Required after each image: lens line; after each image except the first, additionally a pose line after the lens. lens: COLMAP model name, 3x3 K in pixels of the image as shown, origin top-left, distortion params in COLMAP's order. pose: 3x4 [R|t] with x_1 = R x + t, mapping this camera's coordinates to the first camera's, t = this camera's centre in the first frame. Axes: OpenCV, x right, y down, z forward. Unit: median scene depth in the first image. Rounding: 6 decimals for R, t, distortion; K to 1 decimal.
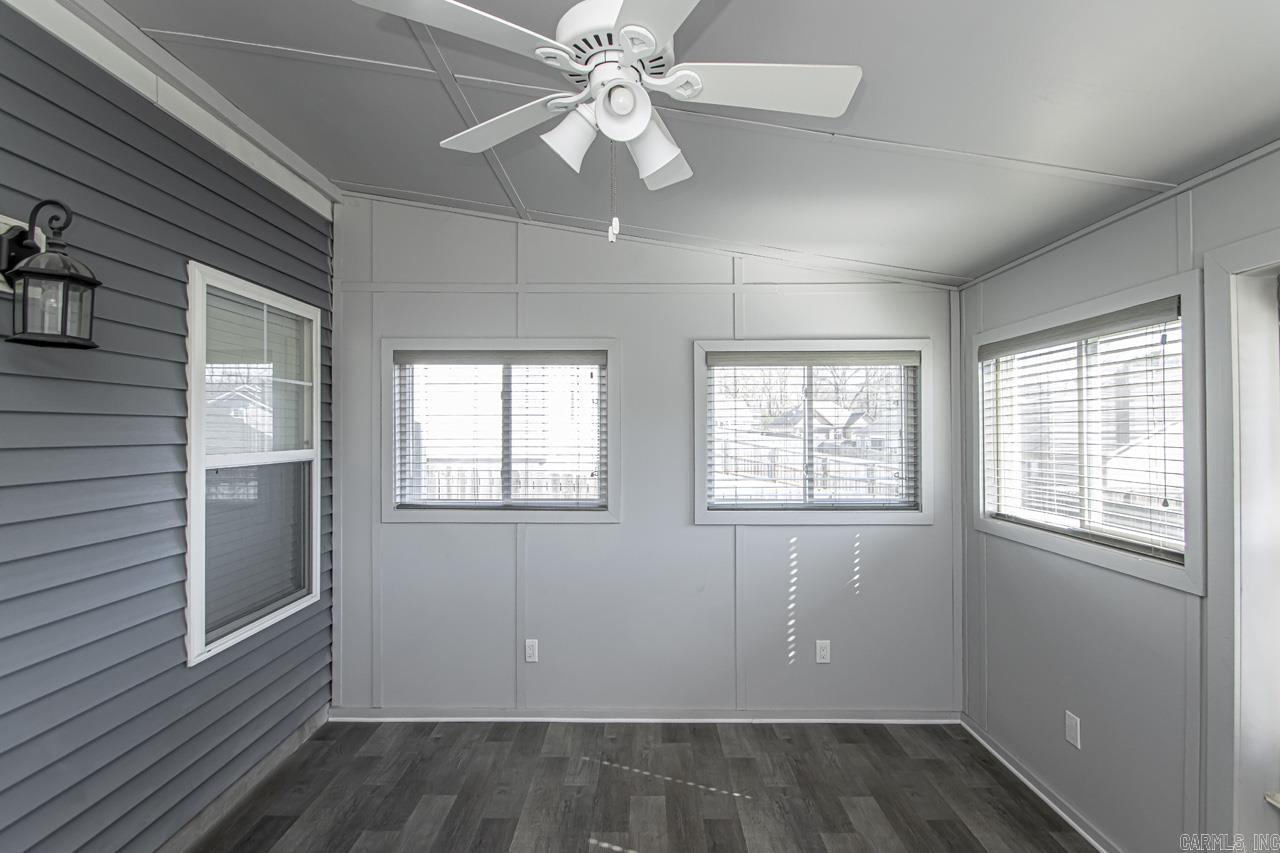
lens RADIAL K [[602.0, 0, 642.1], [0, 602.0, 422.7], [0, 0, 1]] dist [0.010378, -0.011080]
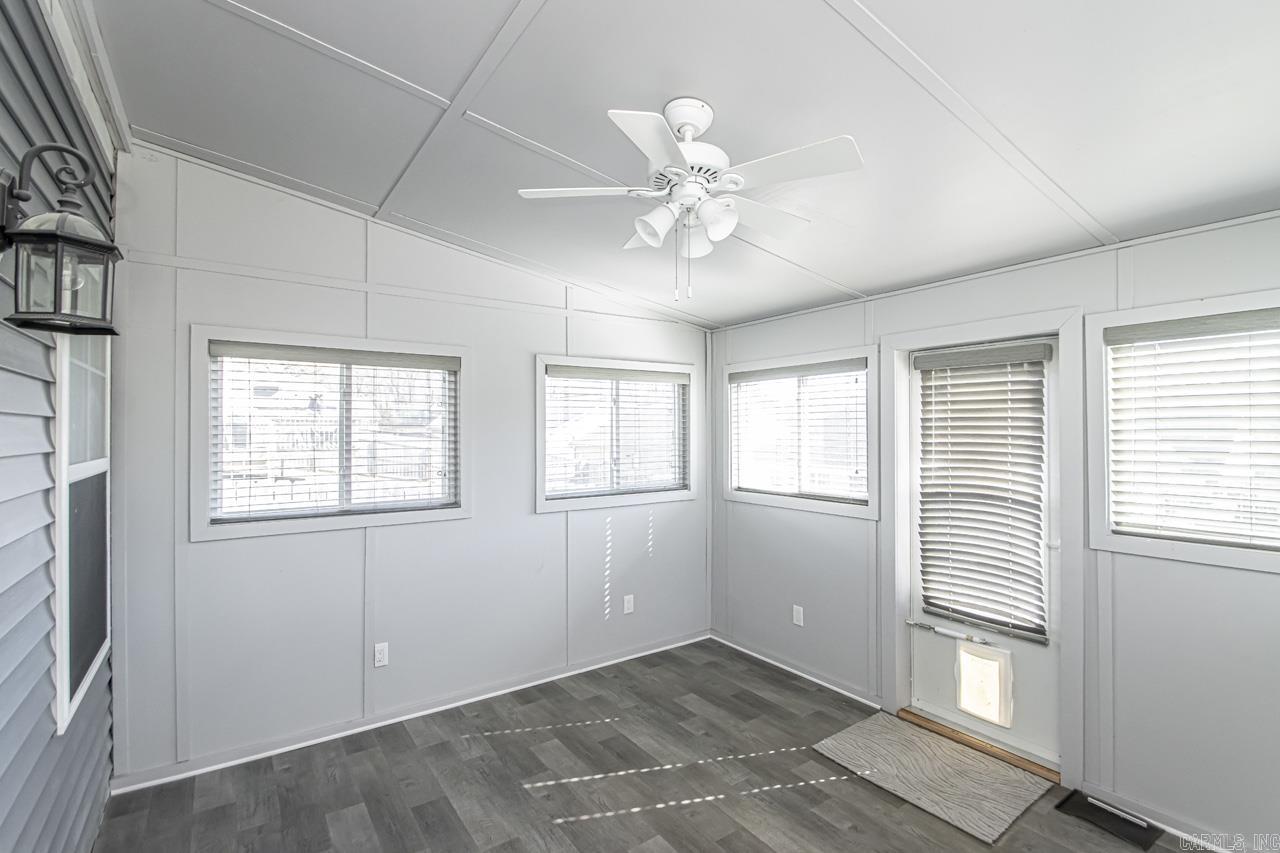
lens RADIAL K [[602.0, 0, 628.1], [0, 602.0, 425.0], [0, 0, 1]] dist [0.010378, -0.011080]
pose [[0.817763, 0.003439, 0.575544, -0.441005], [-0.005540, 0.999983, 0.001897, -0.004088], [-0.575528, -0.004739, 0.817768, -0.045360]]
